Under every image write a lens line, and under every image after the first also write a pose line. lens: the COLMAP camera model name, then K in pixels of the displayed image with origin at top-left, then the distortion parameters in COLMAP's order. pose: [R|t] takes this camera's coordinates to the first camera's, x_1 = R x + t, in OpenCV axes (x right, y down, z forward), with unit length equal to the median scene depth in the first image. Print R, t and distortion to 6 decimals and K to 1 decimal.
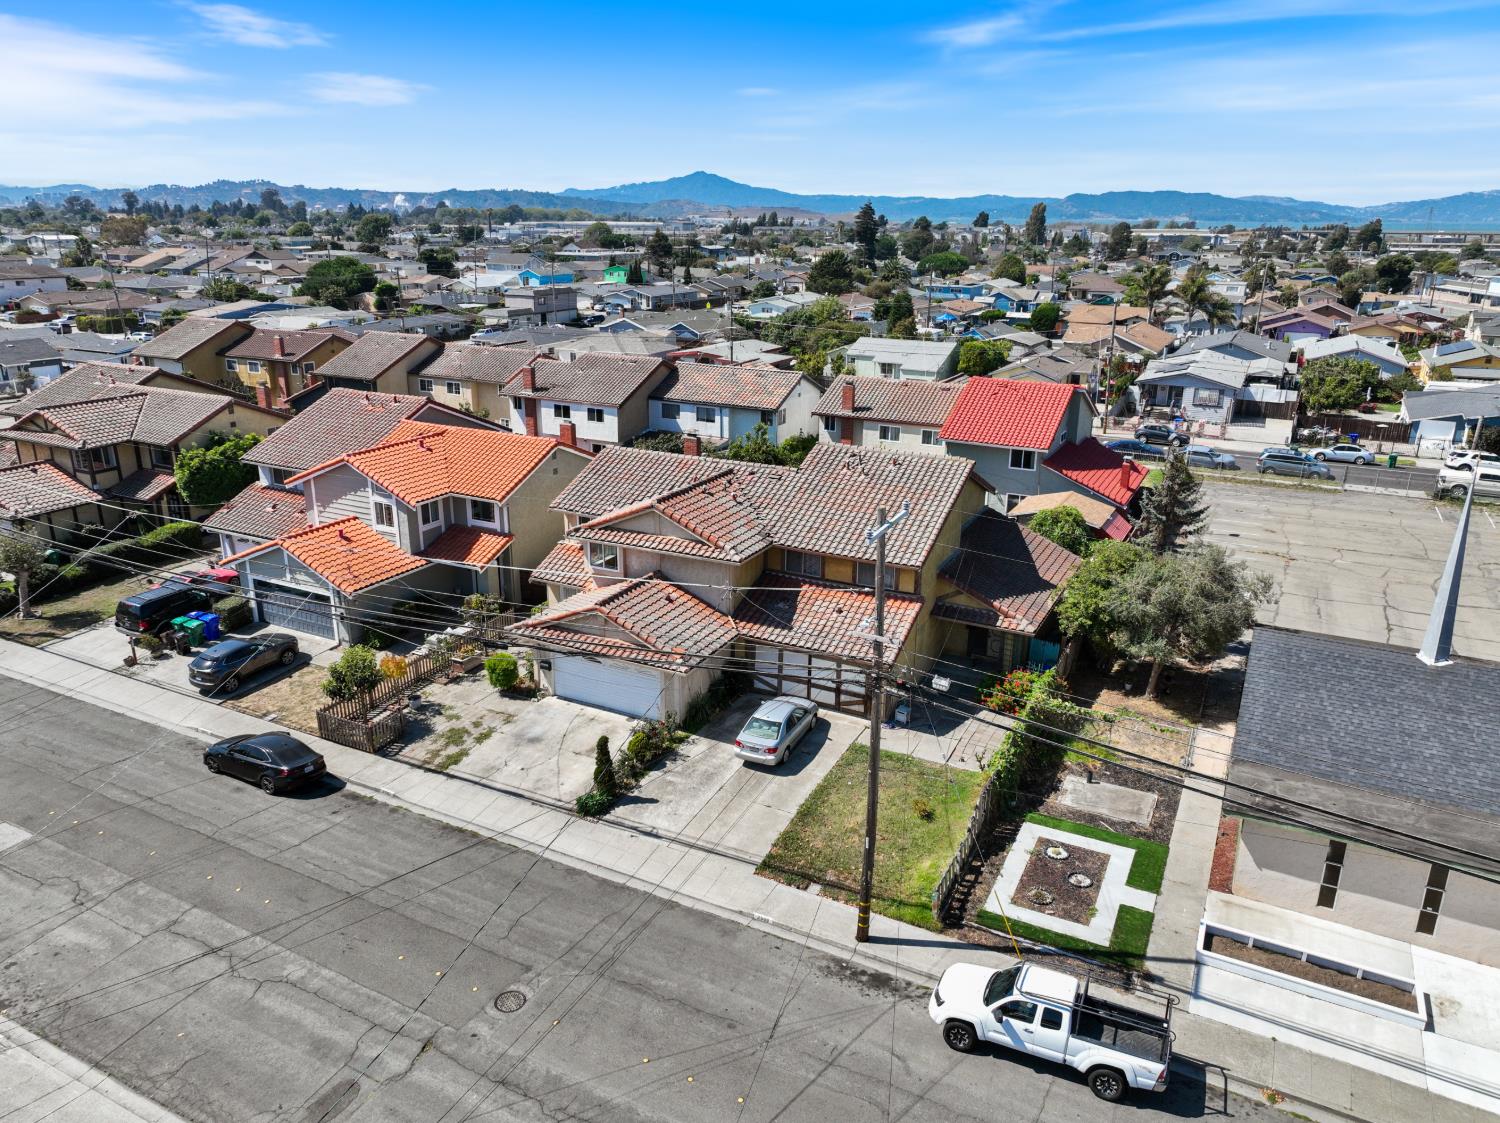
lens RADIAL K [[1050.7, 0, 751.8], [0, 1050.7, 567.9], [0, 0, 1]] dist [-0.006973, 0.025710]
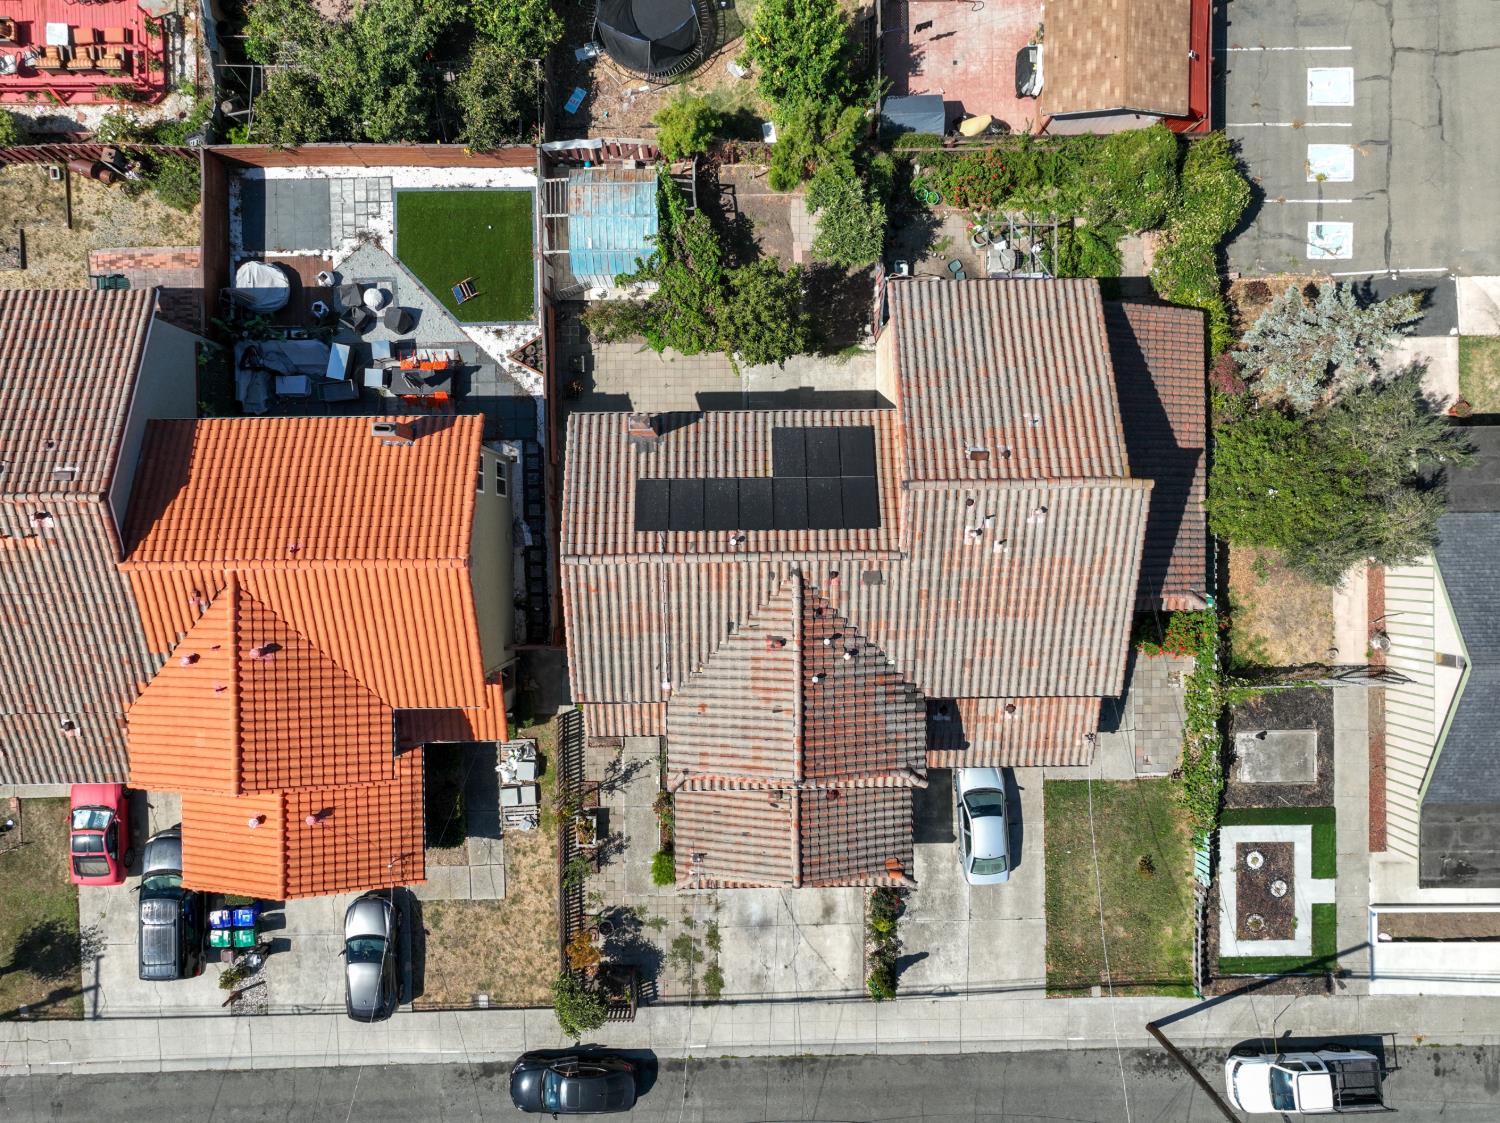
lens RADIAL K [[1050.7, 0, 751.8], [0, 1050.7, 567.9], [0, 0, 1]] dist [-0.006973, 0.025710]
pose [[0.884225, -0.467048, -0.003637, -0.057940], [0.148992, 0.274677, 0.949923, -0.982273], [-0.442661, -0.840487, 0.312463, 1.068248]]
